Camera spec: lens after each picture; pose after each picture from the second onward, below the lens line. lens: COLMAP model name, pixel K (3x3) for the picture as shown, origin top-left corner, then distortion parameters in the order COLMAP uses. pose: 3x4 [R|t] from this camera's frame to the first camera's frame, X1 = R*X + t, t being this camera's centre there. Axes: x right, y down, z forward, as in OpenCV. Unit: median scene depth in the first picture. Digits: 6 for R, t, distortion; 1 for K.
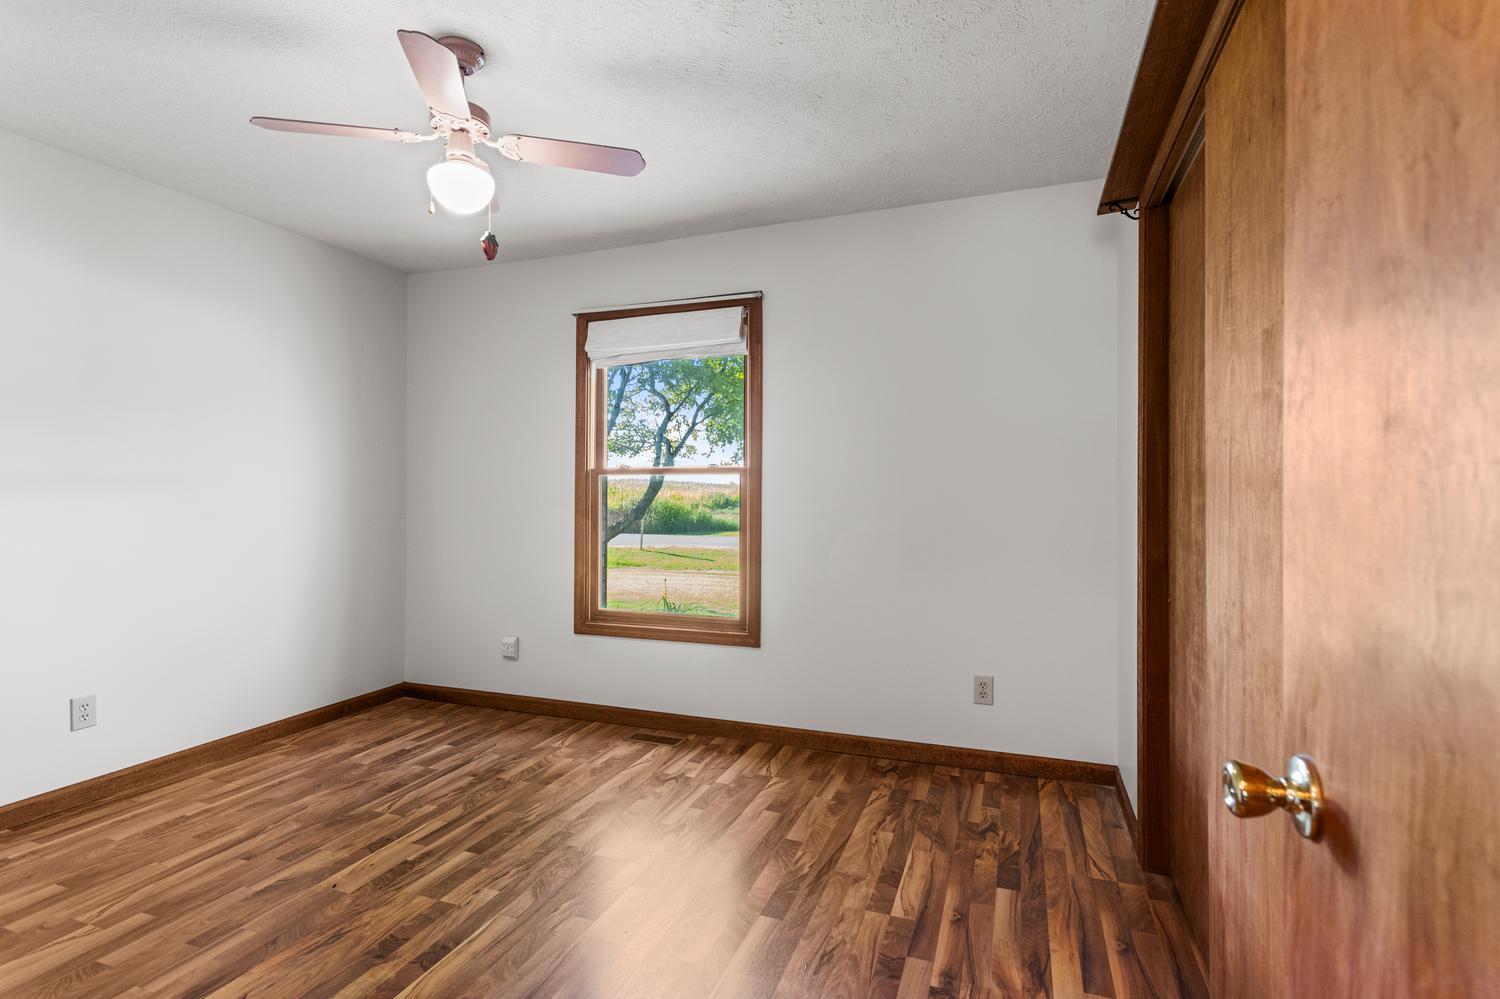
lens RADIAL K [[720.2, 0, 746.4], [0, 720.2, 491.3], [0, 0, 1]] dist [0.002494, 0.001662]
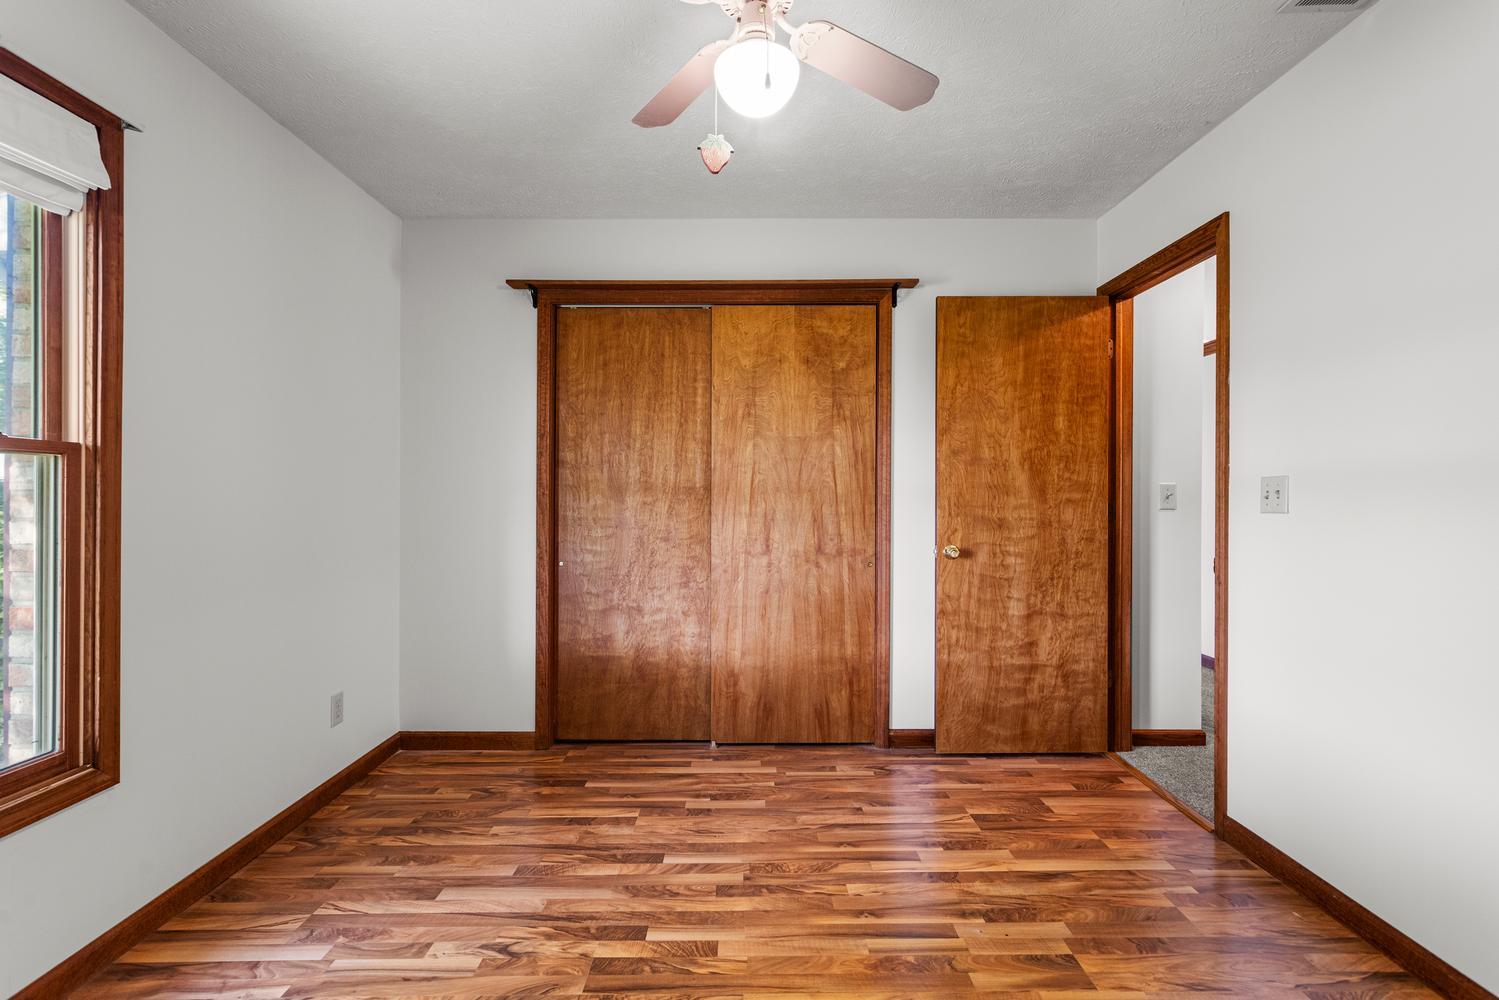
lens RADIAL K [[719.7, 0, 744.5], [0, 719.7, 498.5], [0, 0, 1]] dist [0.002494, 0.001662]
pose [[-0.348062, 0.000369, 0.937471, -0.764475], [-0.002597, 0.999996, -0.001358, 0.006263], [-0.937468, -0.002907, -0.348060, 0.886575]]
